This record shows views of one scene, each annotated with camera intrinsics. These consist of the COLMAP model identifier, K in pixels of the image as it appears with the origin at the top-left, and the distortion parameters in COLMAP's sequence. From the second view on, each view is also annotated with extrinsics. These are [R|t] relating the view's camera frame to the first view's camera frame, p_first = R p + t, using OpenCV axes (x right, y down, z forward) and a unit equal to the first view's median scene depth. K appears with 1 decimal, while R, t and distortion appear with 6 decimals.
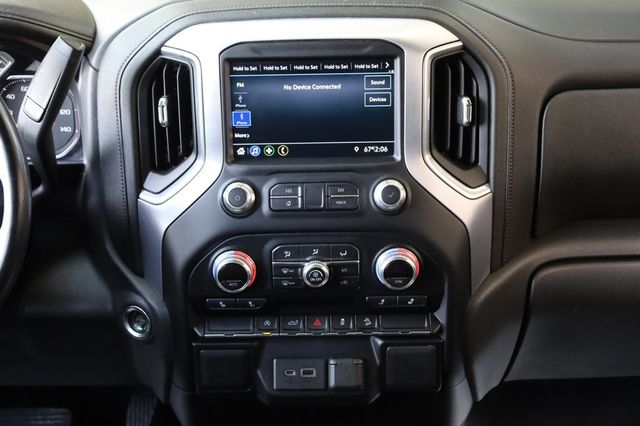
lens RADIAL K [[974.3, 0, 320.0], [0, 974.3, 213.0], [0, 0, 1]] dist [0.003521, -0.007235]
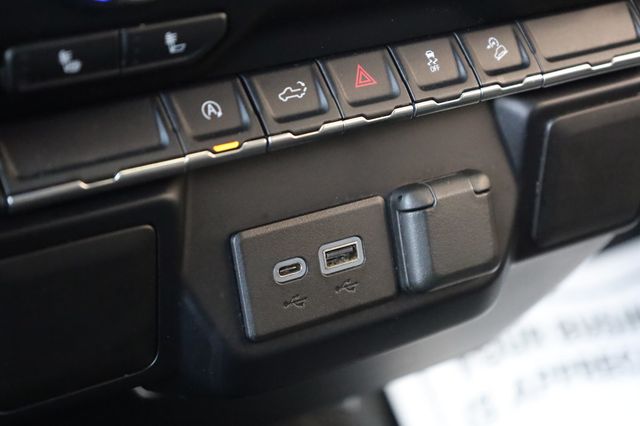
lens RADIAL K [[1458.1, 0, 320.0], [0, 1458.1, 213.0], [0, 0, 1]] dist [-0.015469, -0.091265]
pose [[0.821005, -0.207240, 0.531981, -0.254652], [0.115426, 0.972802, 0.200830, 0.065516], [-0.559132, -0.103477, 0.822596, 0.669174]]
